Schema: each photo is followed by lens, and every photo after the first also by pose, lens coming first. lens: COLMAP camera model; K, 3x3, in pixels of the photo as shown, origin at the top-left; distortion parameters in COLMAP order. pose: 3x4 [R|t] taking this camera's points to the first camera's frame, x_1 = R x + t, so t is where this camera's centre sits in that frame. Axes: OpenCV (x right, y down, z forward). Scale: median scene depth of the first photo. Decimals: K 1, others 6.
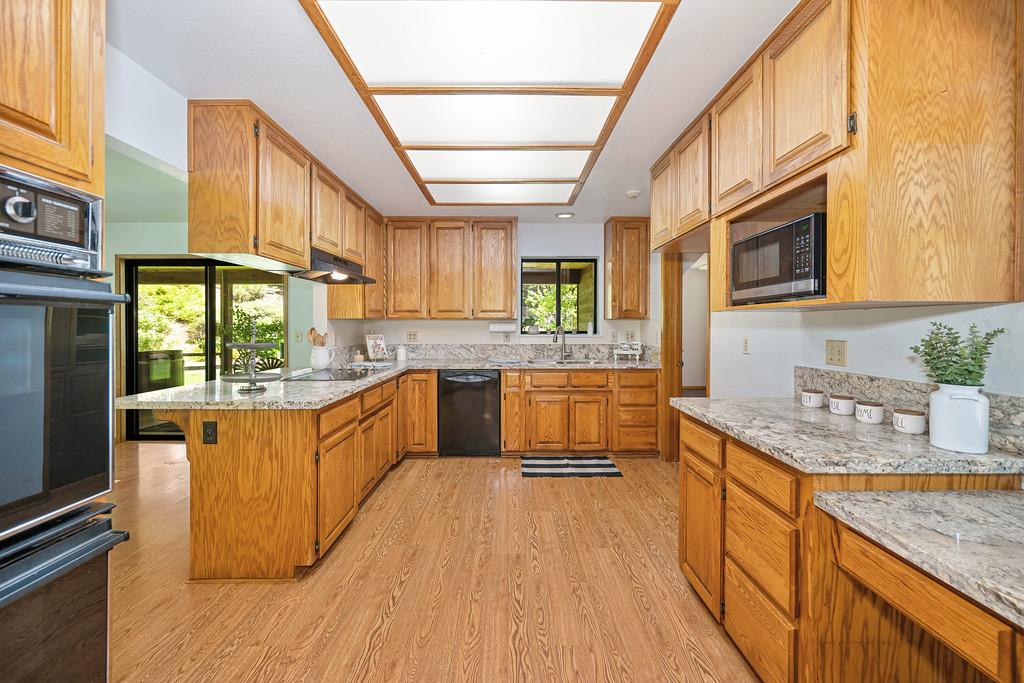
lens RADIAL K [[406.7, 0, 513.5], [0, 406.7, 325.0], [0, 0, 1]] dist [0.000508, 0.000184]
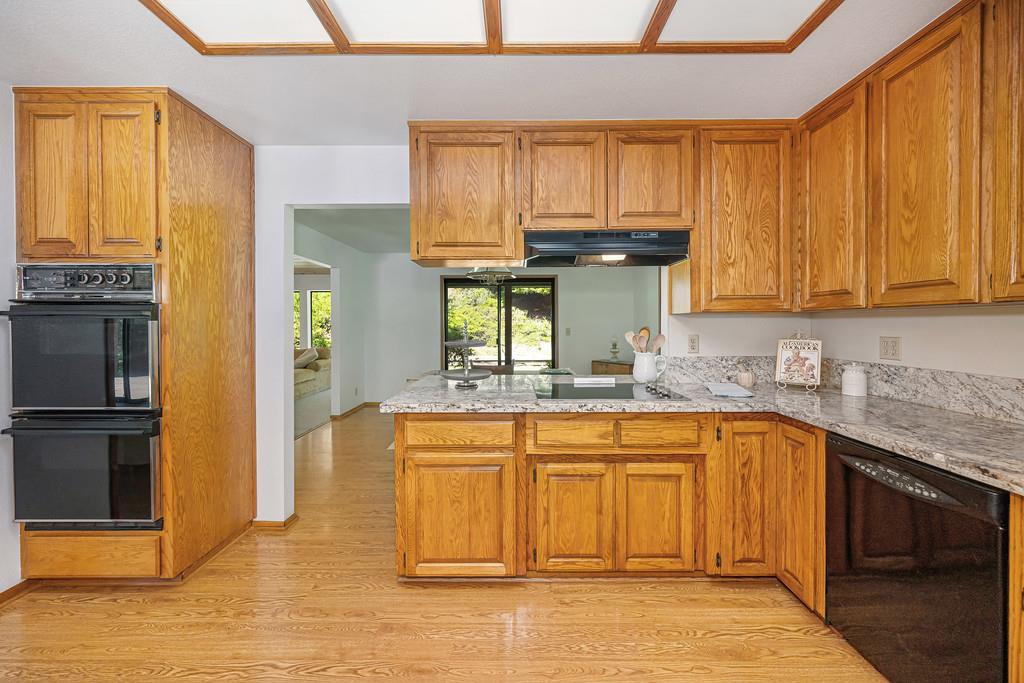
lens RADIAL K [[405.7, 0, 514.5], [0, 405.7, 331.3], [0, 0, 1]] dist [-0.000335, 0.000123]
pose [[-0.012852, 0.020002, -0.999717, 0.240366], [0.007246, 0.999776, 0.019910, -0.002505], [0.999891, -0.006988, -0.012994, 0.689832]]
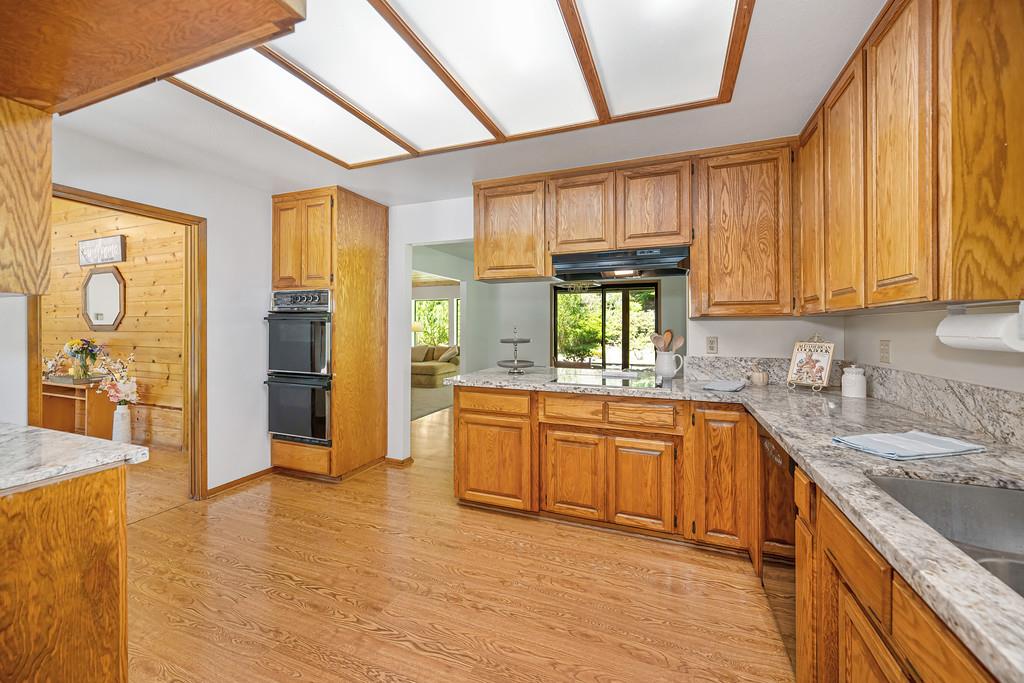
lens RADIAL K [[405.7, 0, 514.5], [0, 405.7, 331.3], [0, 0, 1]] dist [-0.000335, 0.000123]
pose [[-0.374924, 0.009327, -0.927009, 0.387373], [0.000793, 0.999952, 0.009740, 0.001134], [0.927055, 0.002916, -0.374914, 0.917049]]
